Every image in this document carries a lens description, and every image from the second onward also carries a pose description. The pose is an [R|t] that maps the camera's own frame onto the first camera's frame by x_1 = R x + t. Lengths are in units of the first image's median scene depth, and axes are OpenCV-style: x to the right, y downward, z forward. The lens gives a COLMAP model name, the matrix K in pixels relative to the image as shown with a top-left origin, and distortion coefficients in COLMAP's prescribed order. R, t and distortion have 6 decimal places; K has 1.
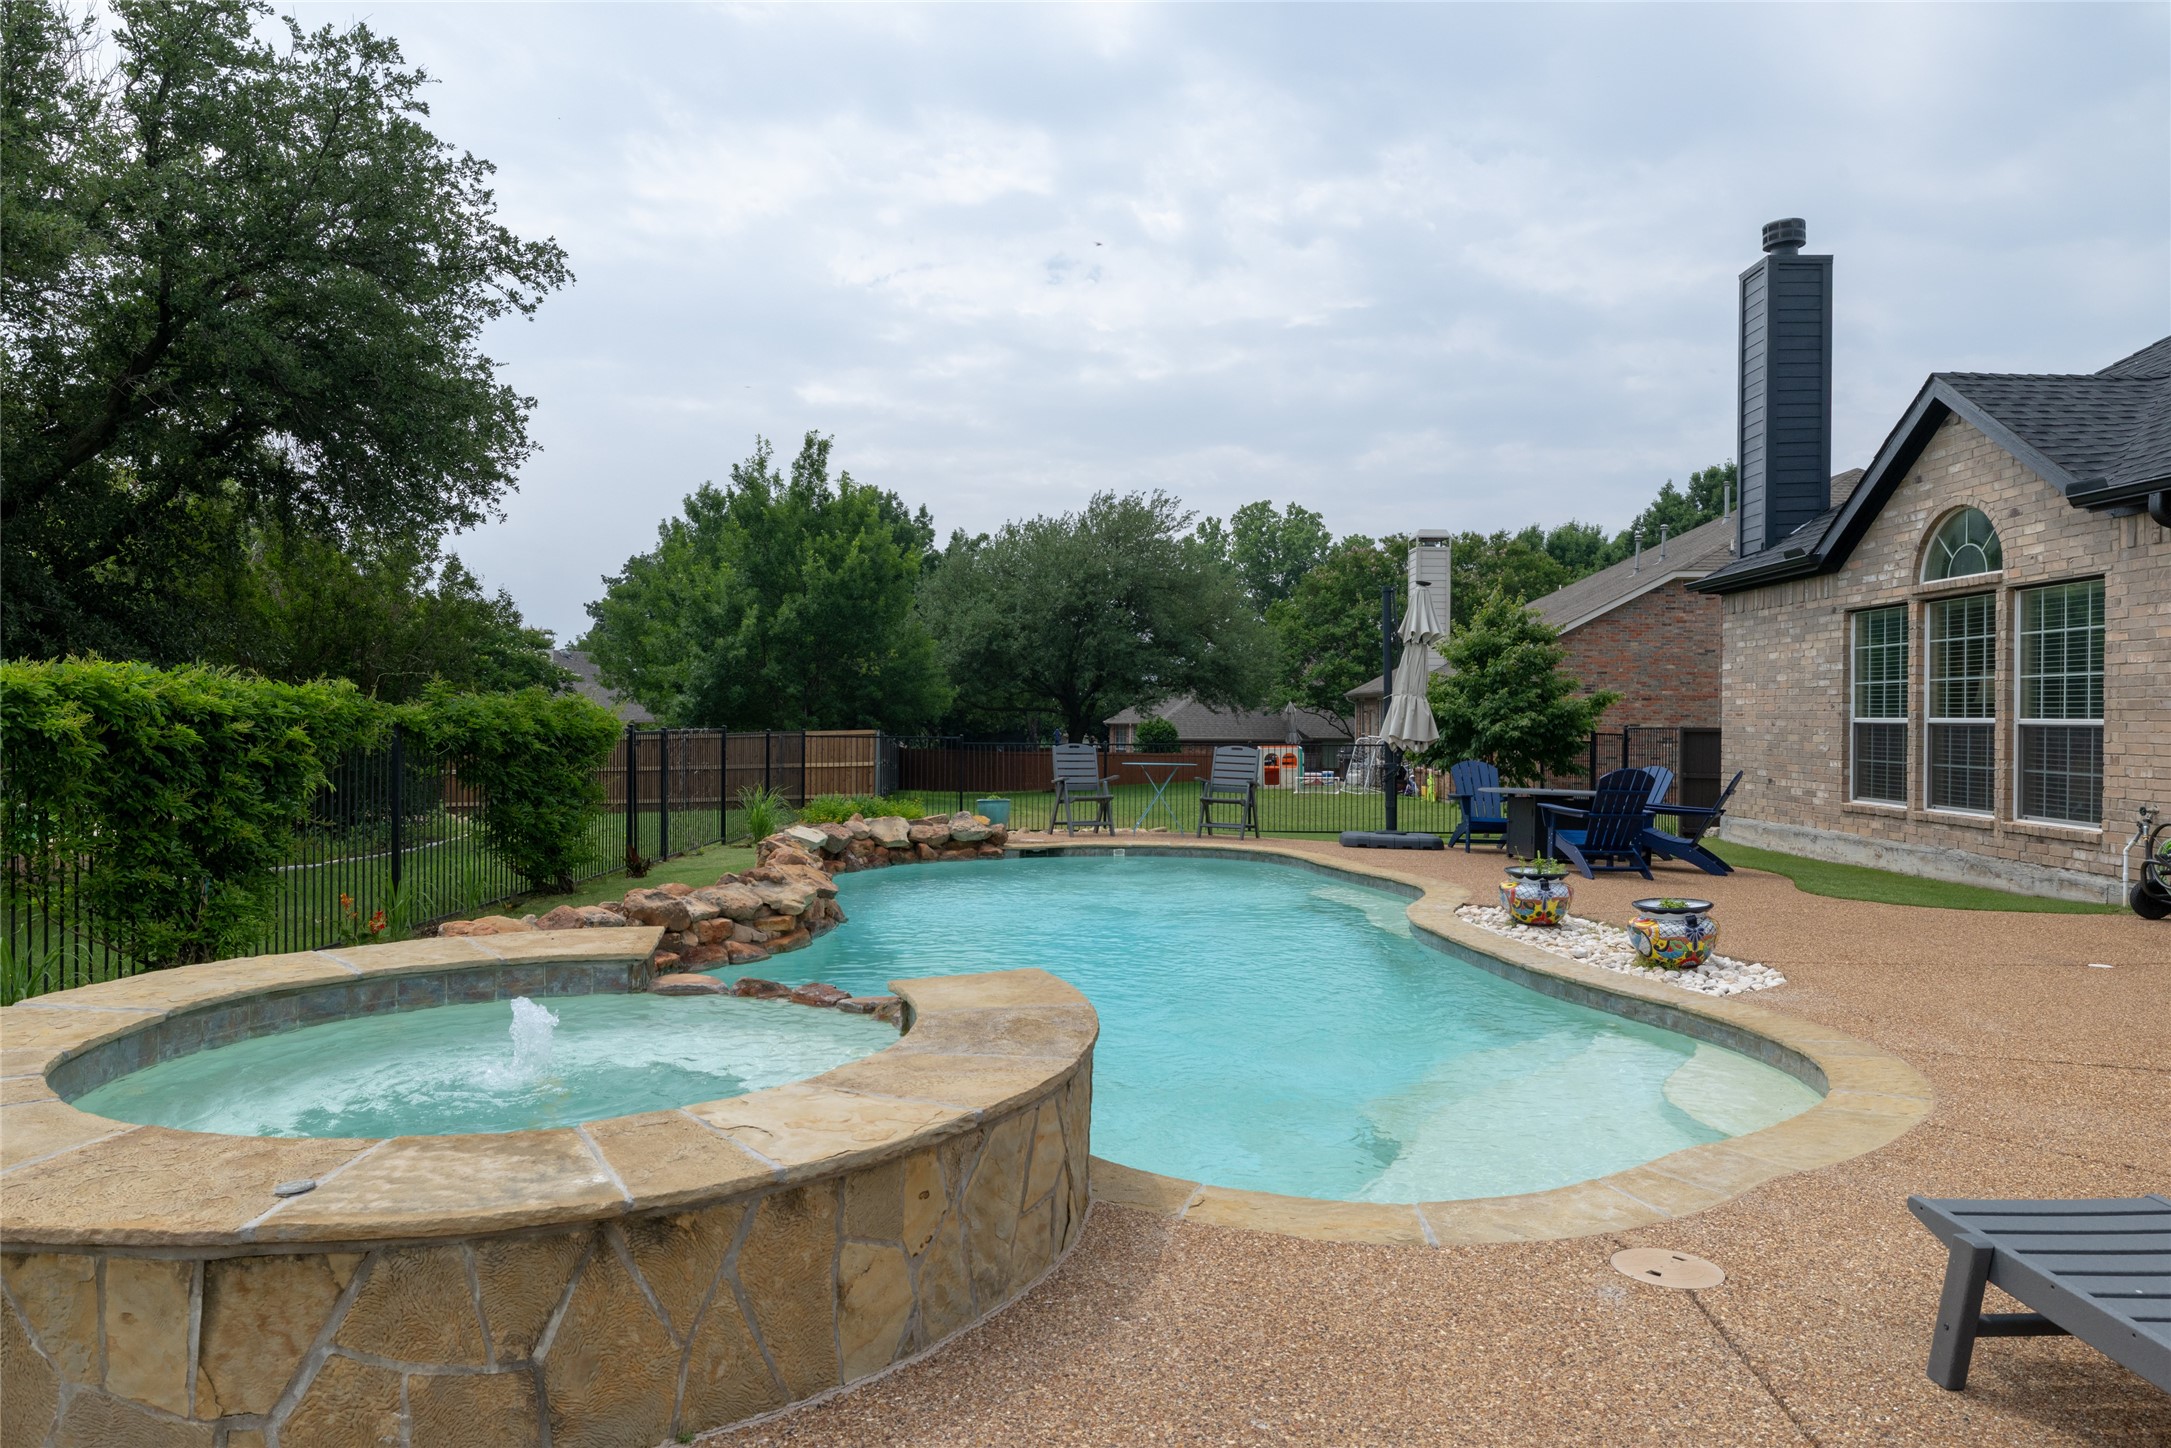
lens RADIAL K [[1370.4, 0, 1086.3], [0, 1370.4, 735.4], [0, 0, 1]] dist [0.002975, -0.004492]
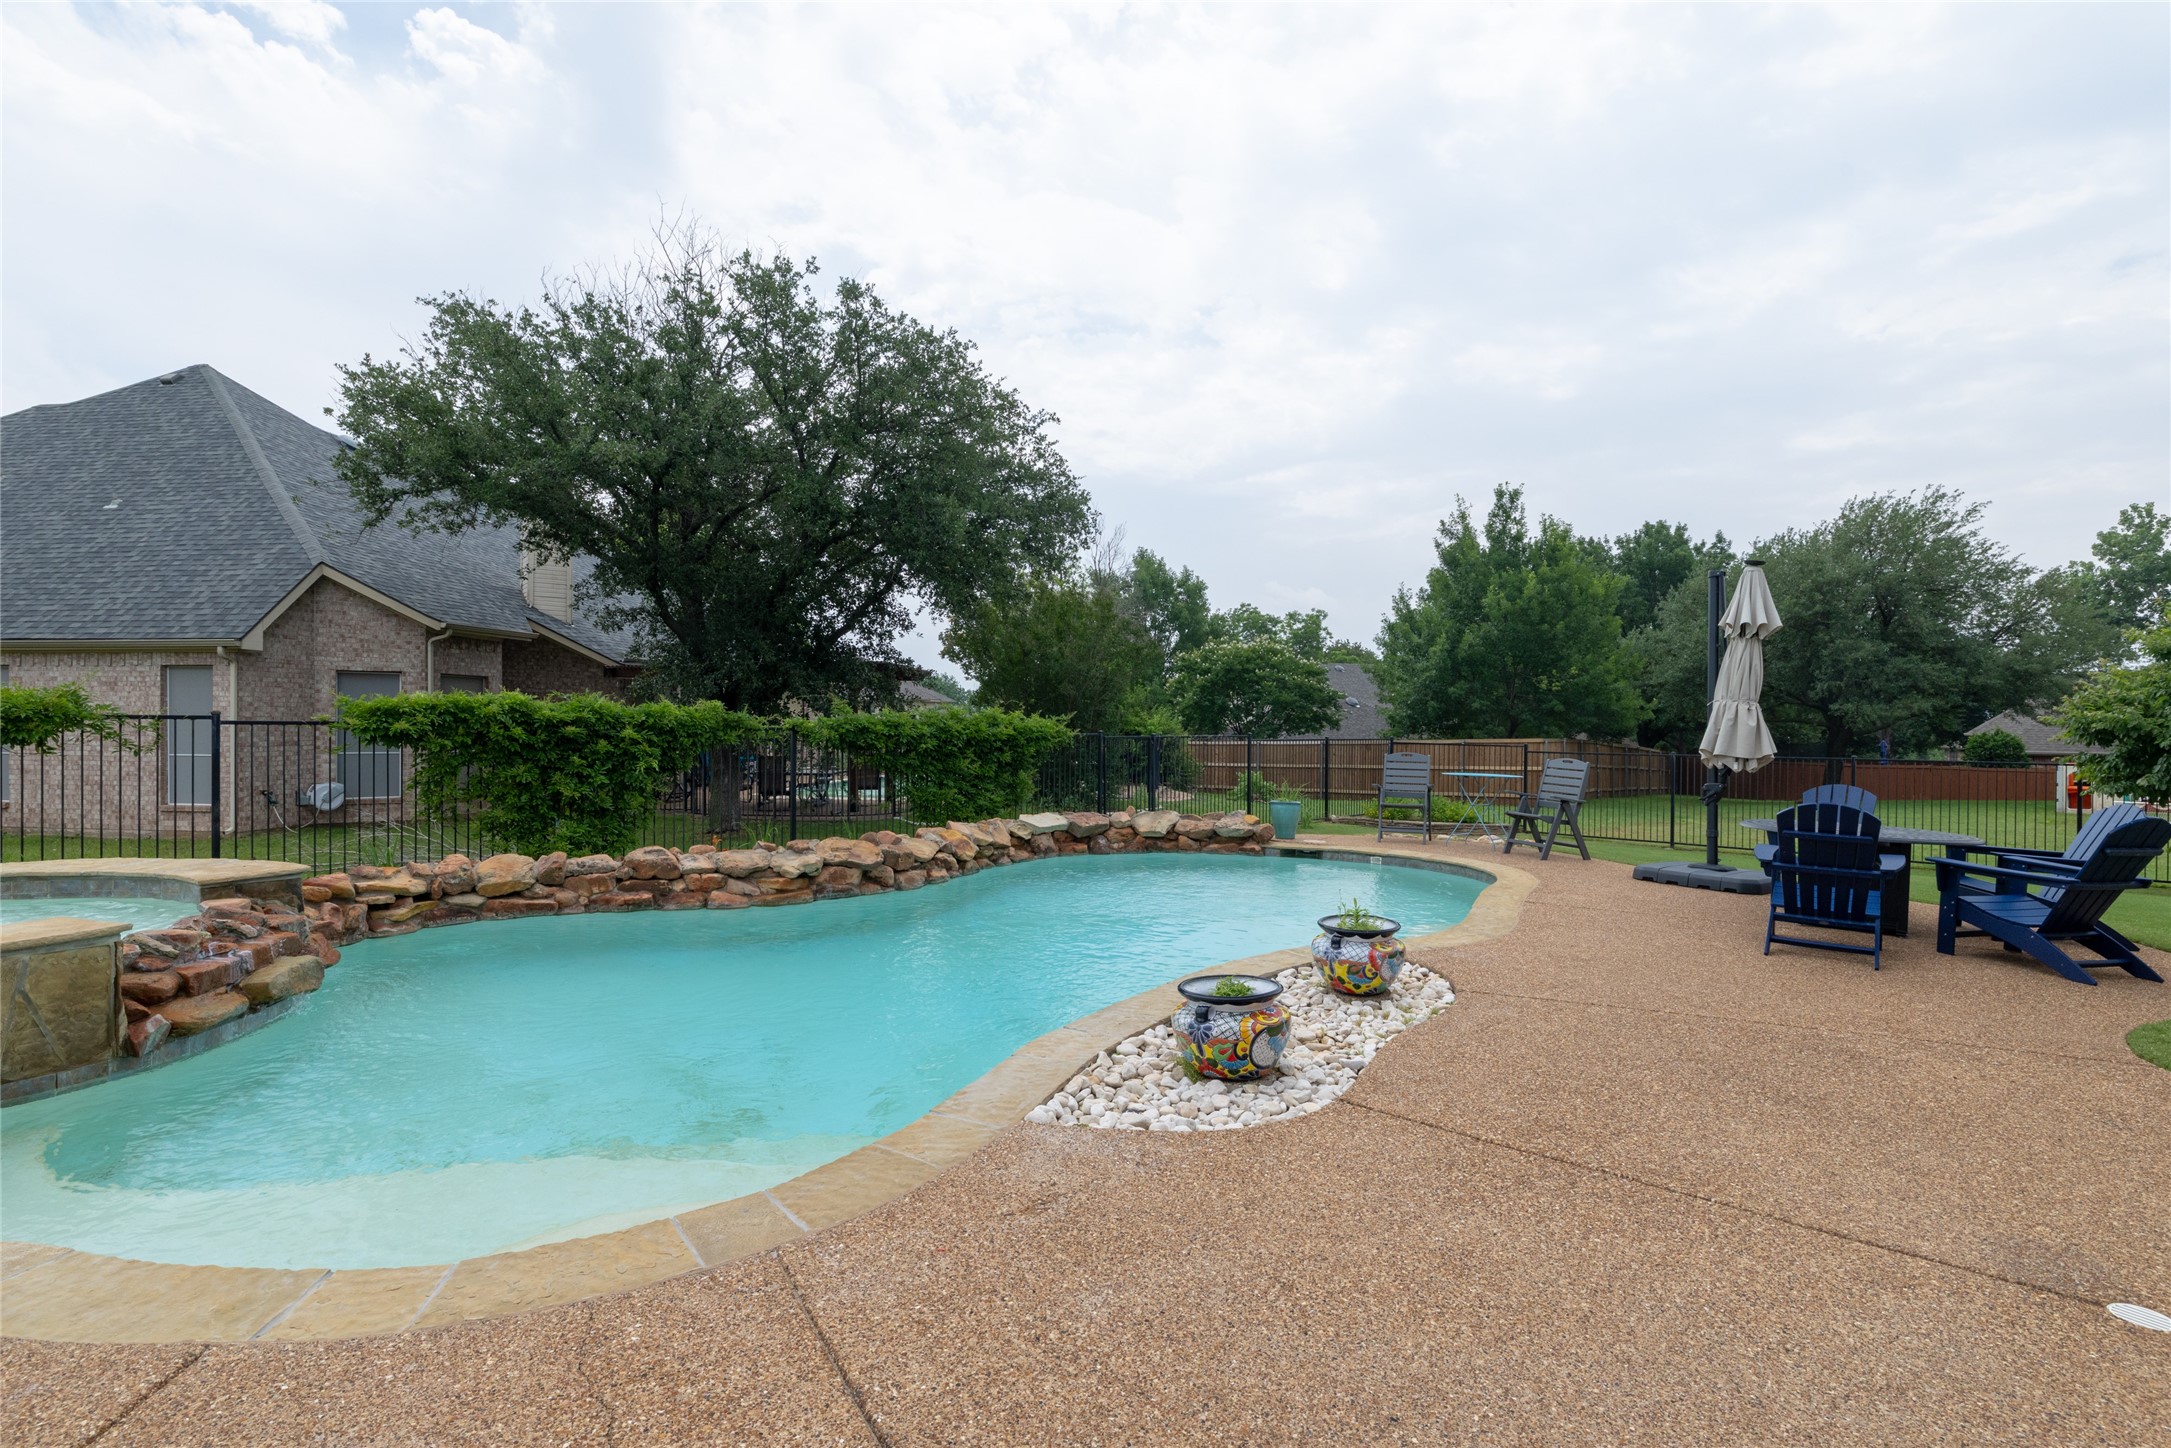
lens RADIAL K [[1035.5, 0, 1103.4], [0, 1035.5, 729.3], [0, 0, 1]] dist [0.000160, -0.000896]
pose [[0.719369, 0.004832, -0.694612, 0.392971], [-0.012500, 0.999904, -0.005990, -0.004464], [0.694516, 0.012992, 0.719360, 0.288613]]
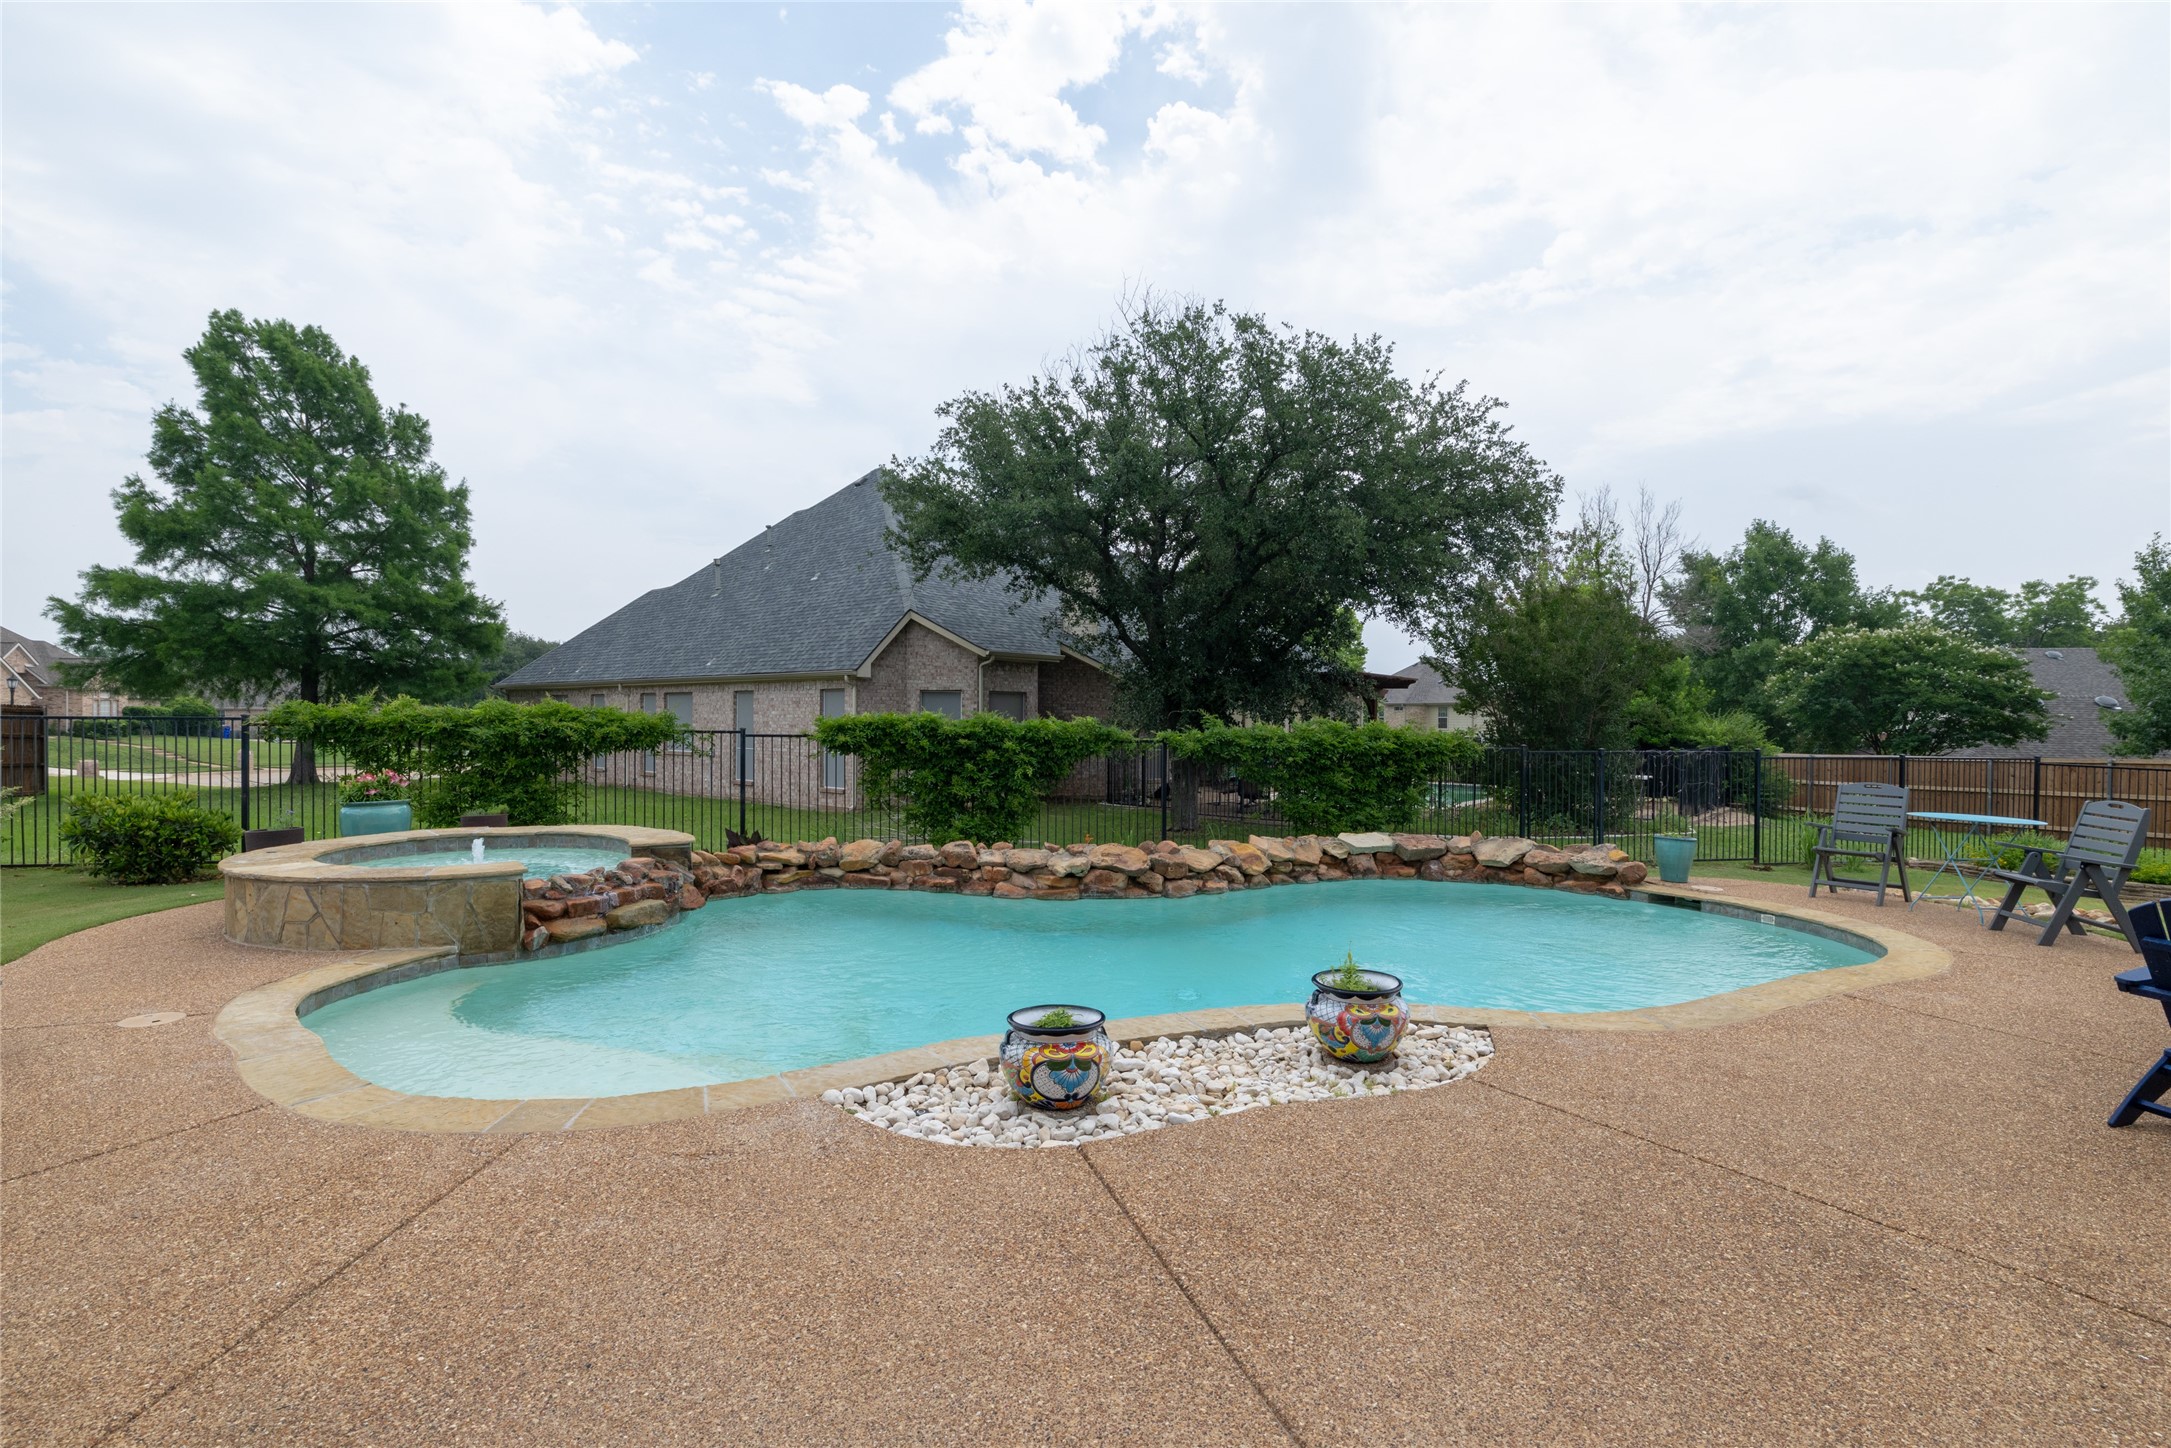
lens RADIAL K [[1035.5, 0, 1114.8], [0, 1035.5, 727.6], [0, 0, 1]] dist [0.000160, -0.000896]
pose [[0.203868, 0.005757, -0.978981, 0.513777], [-0.020534, 0.999788, 0.001603, -0.018807], [0.978783, 0.019775, 0.203943, 0.478986]]
